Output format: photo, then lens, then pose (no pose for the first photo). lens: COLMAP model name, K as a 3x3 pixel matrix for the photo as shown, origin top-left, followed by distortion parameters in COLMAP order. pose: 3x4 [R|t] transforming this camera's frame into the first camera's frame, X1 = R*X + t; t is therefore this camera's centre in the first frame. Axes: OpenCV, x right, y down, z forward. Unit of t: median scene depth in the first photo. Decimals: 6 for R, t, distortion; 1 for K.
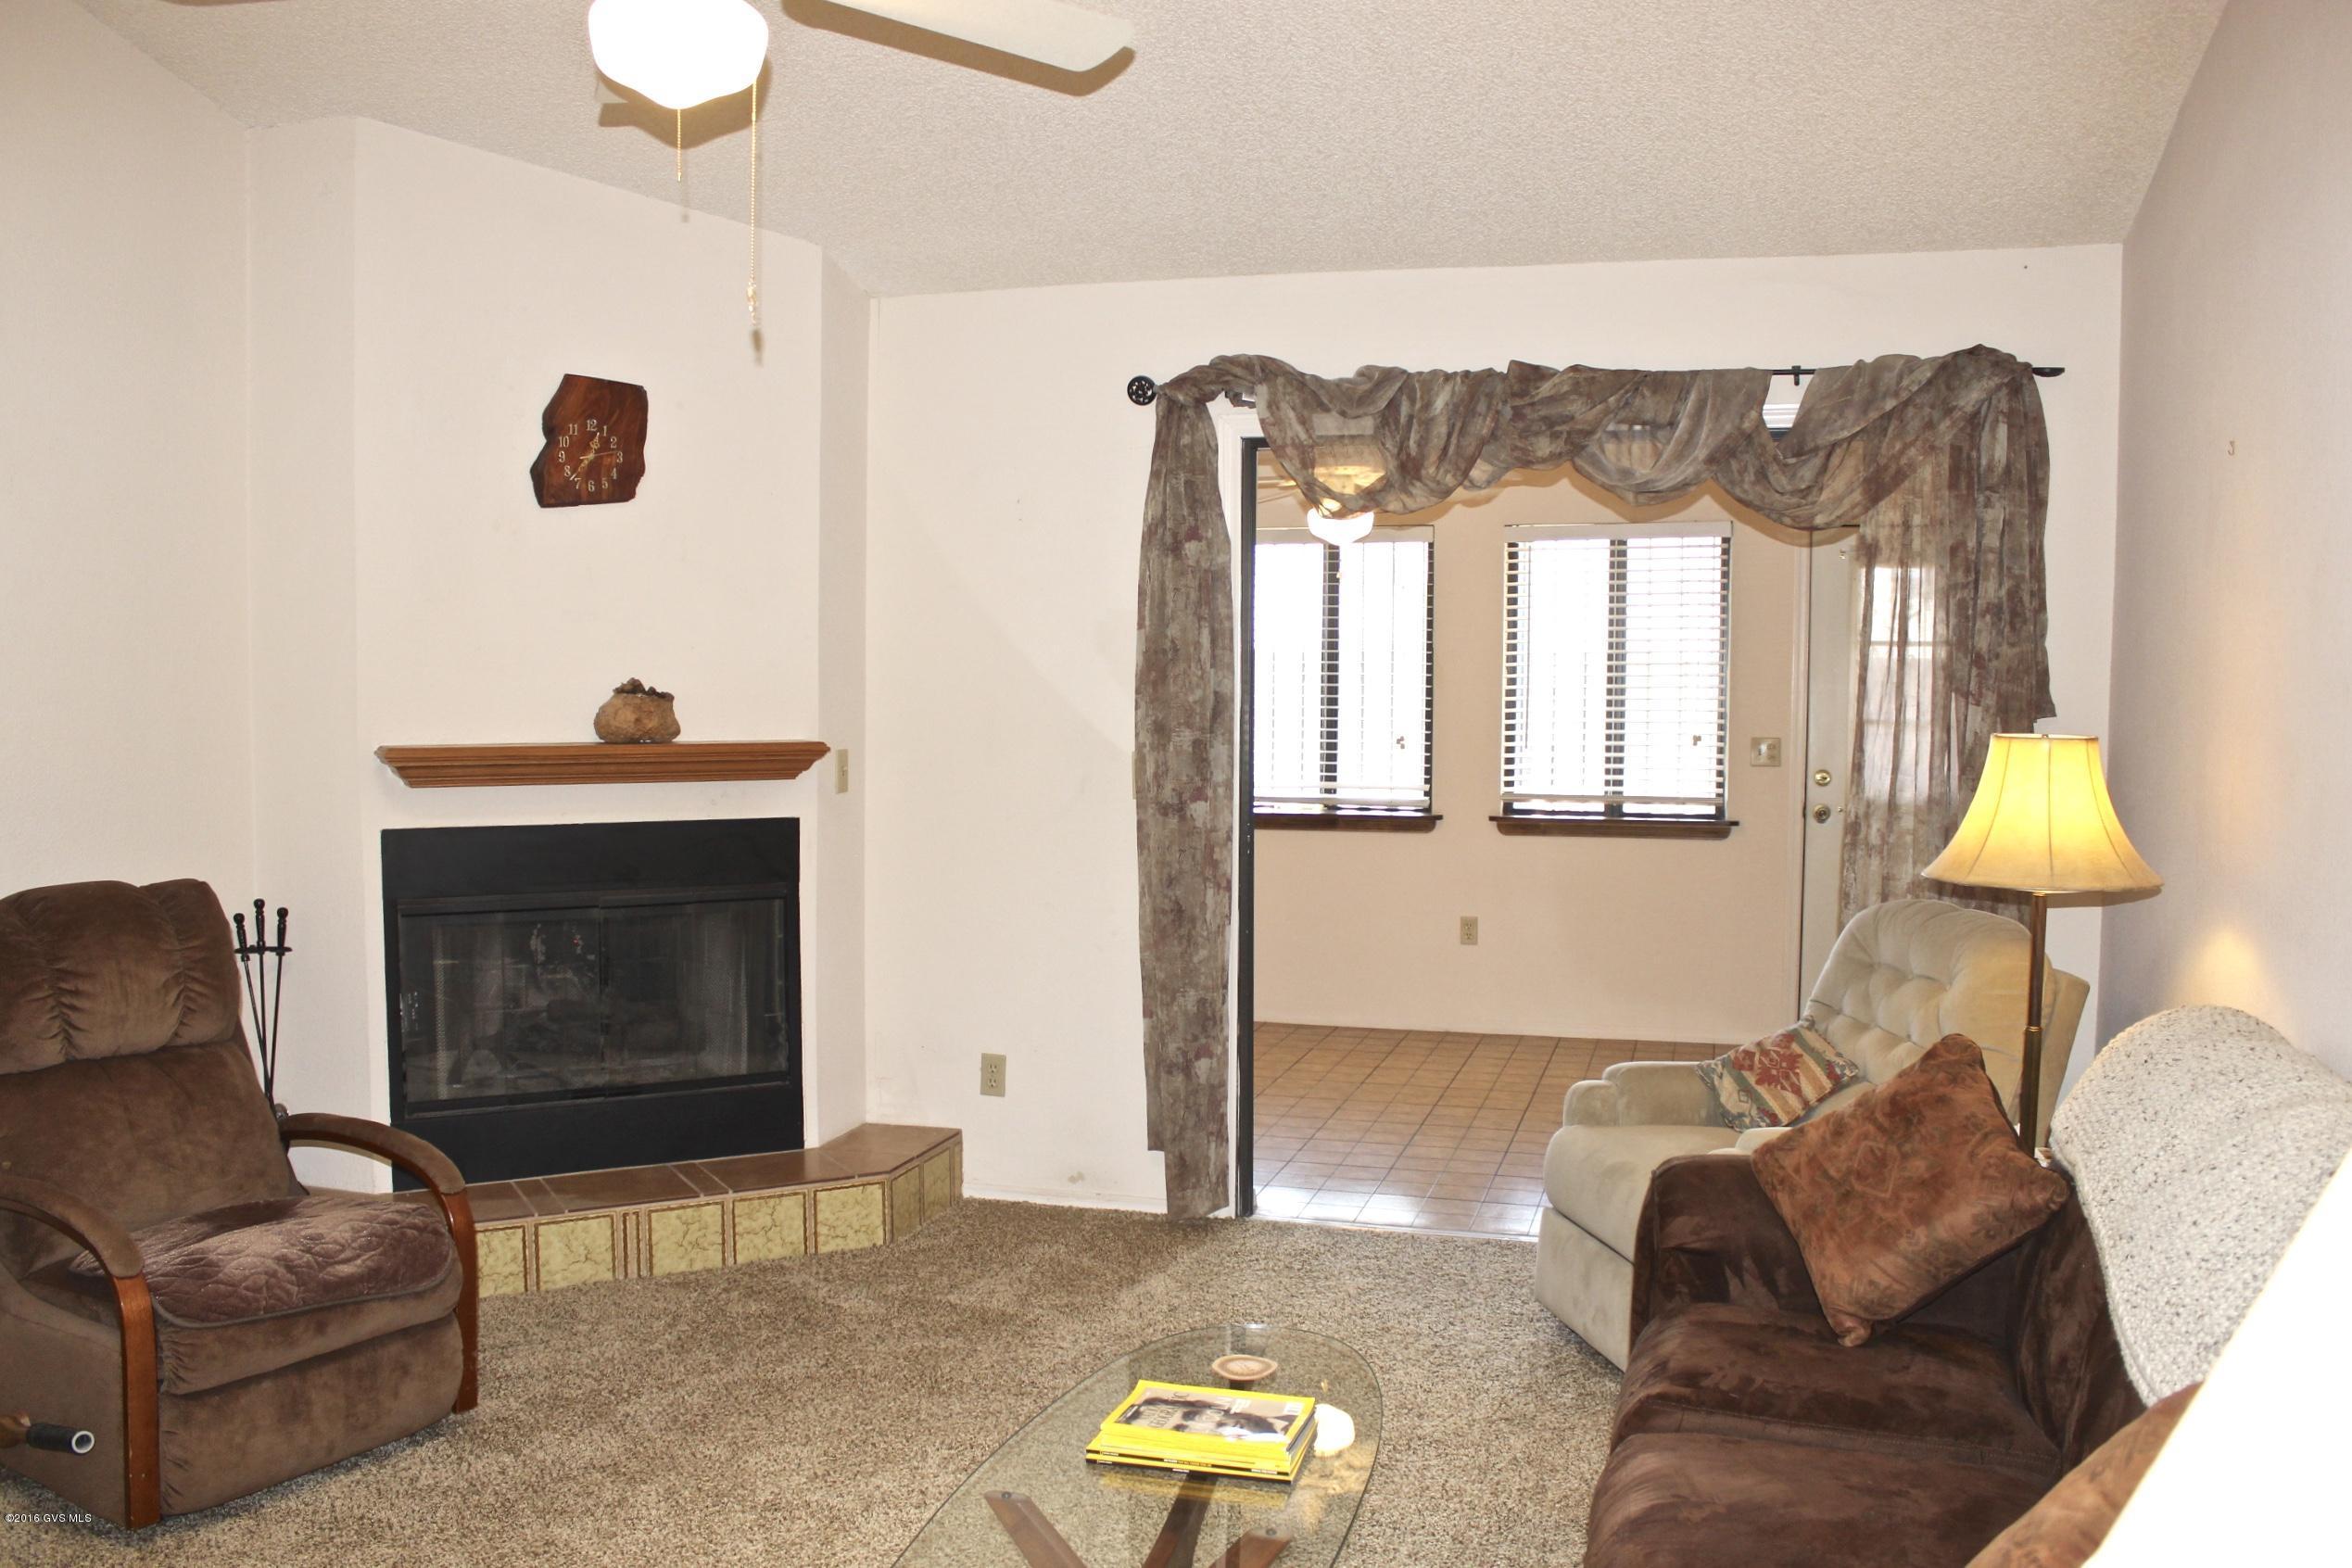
lens RADIAL K [[2003.3, 0, 1180.9], [0, 2003.3, 802.3], [0, 0, 1]] dist [-0.157487, 0.135983]
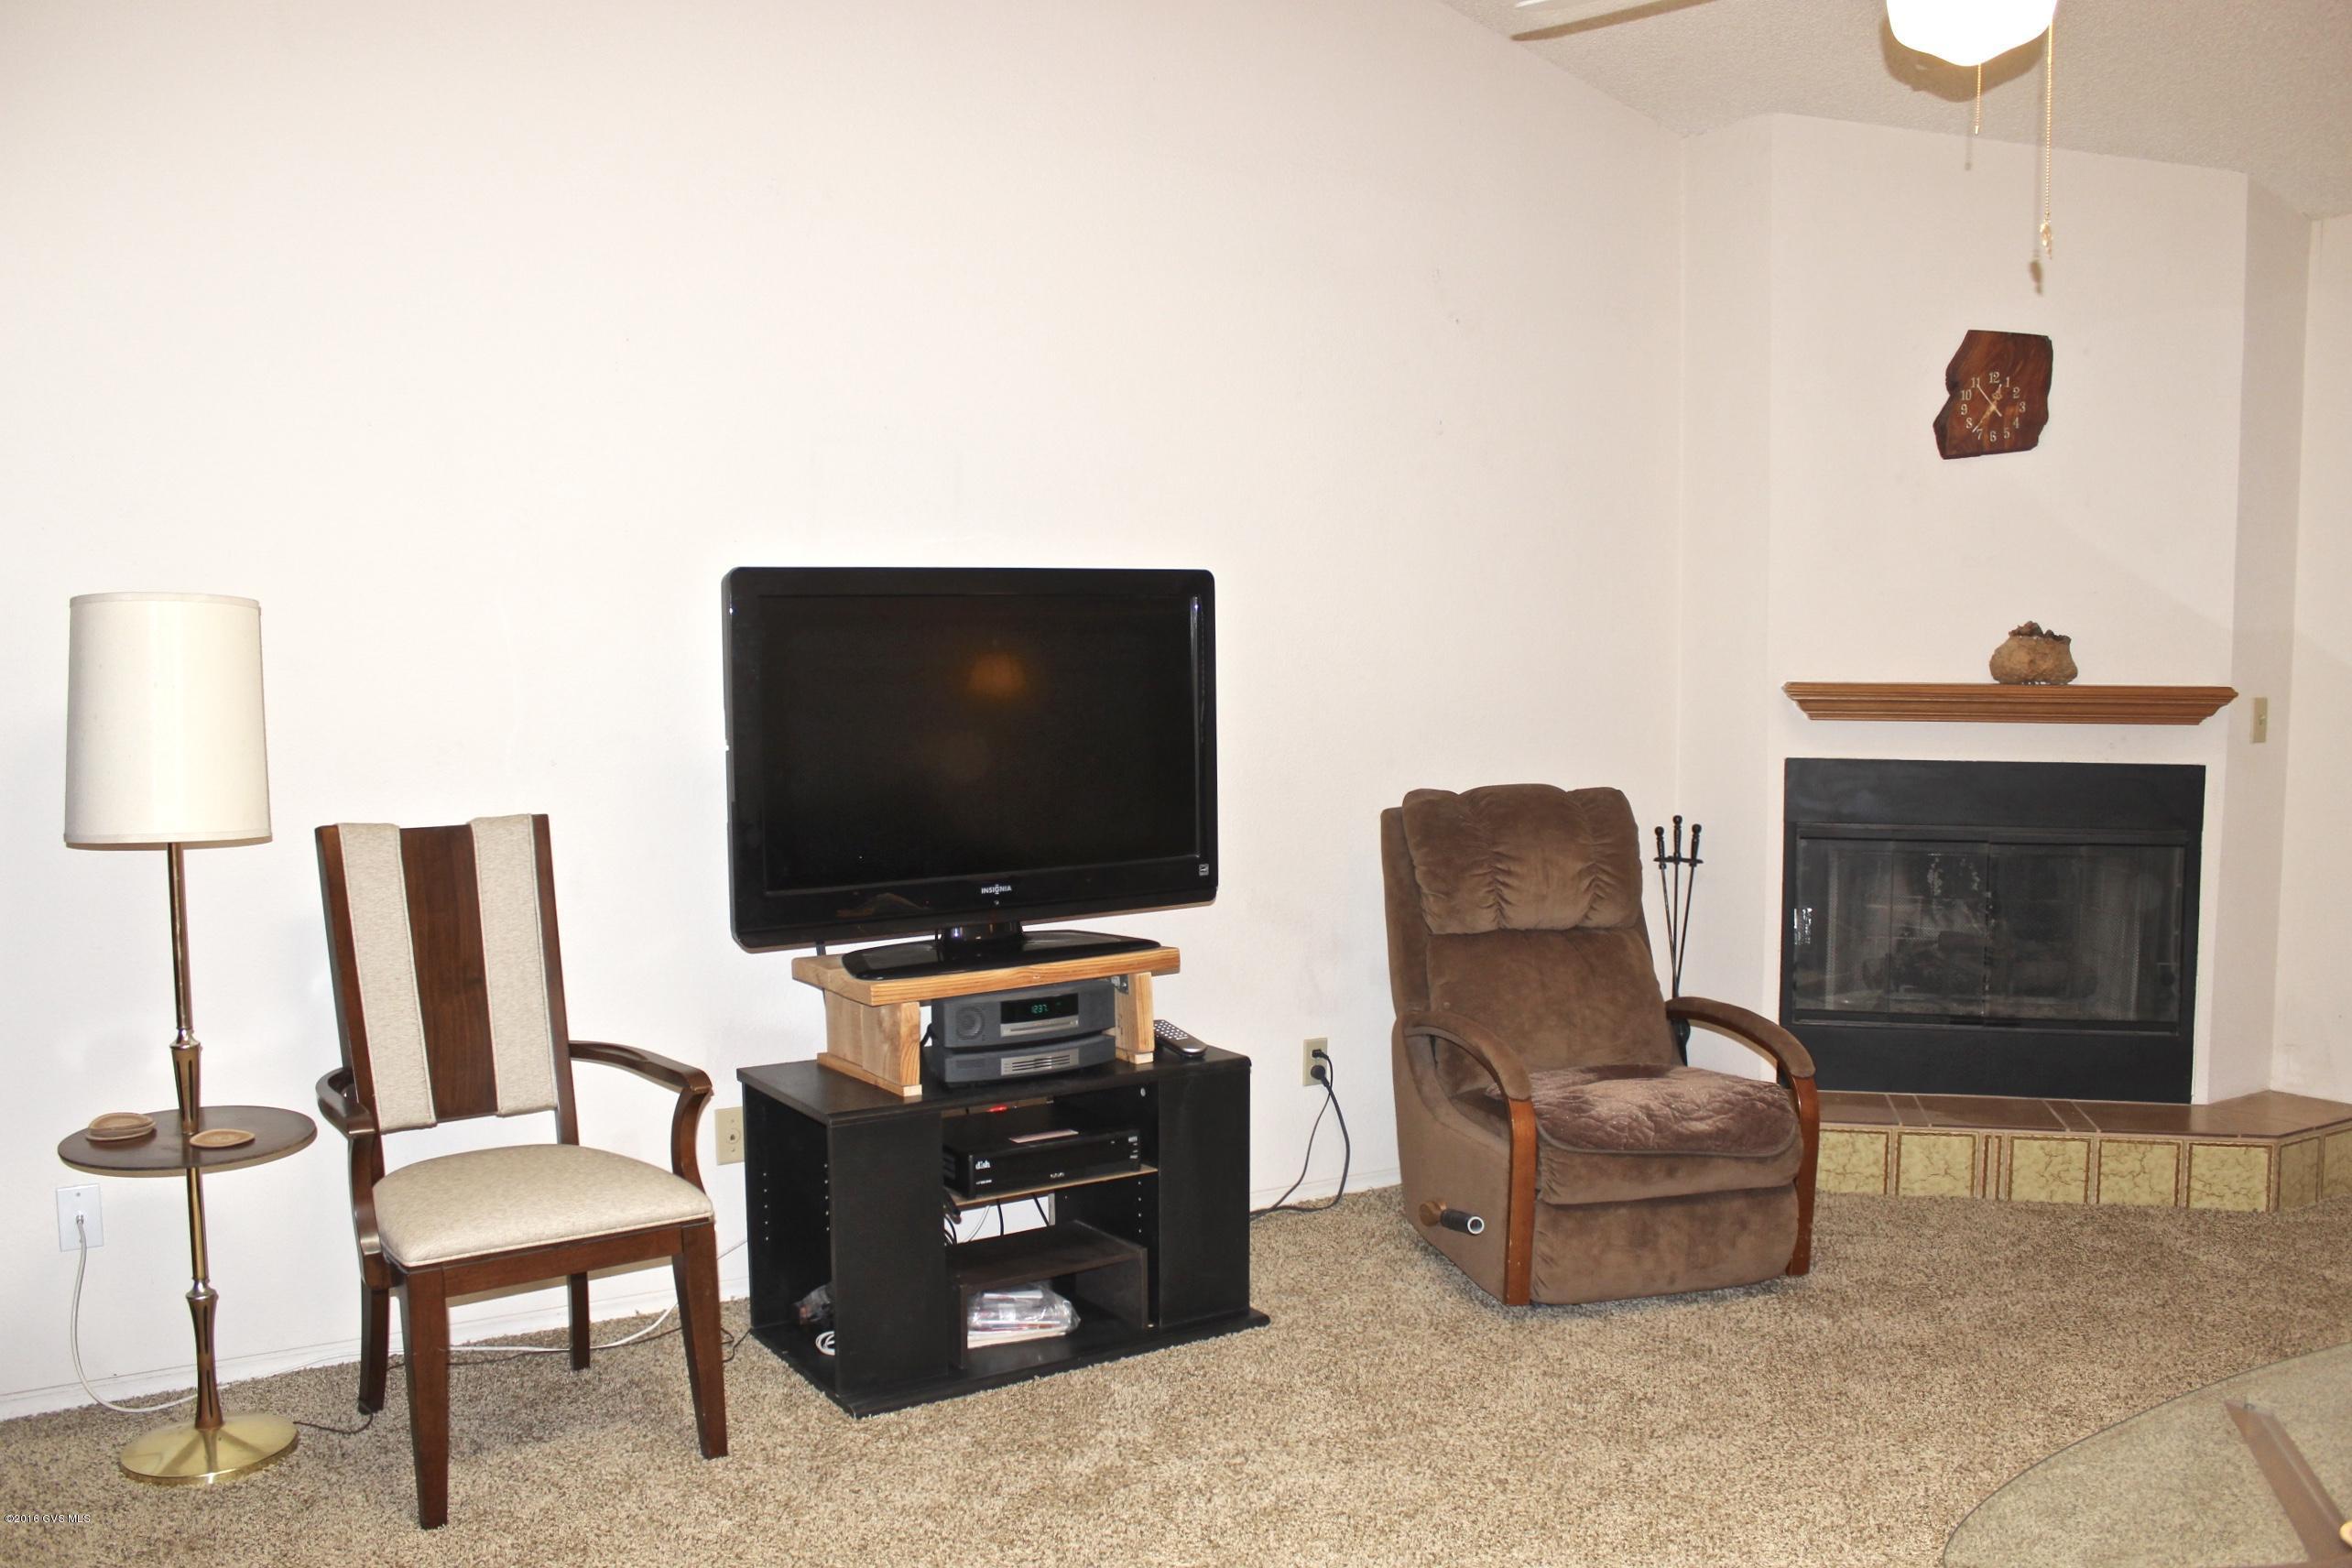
lens RADIAL K [[2003.3, 0, 1155.4], [0, 2003.3, 793.7], [0, 0, 1]] dist [-0.157487, 0.135983]
pose [[0.730294, 0.041189, -0.681890, 0.092912], [-0.038651, 0.999073, 0.018953, 0.027407], [0.682039, 0.012515, 0.731209, -0.052866]]
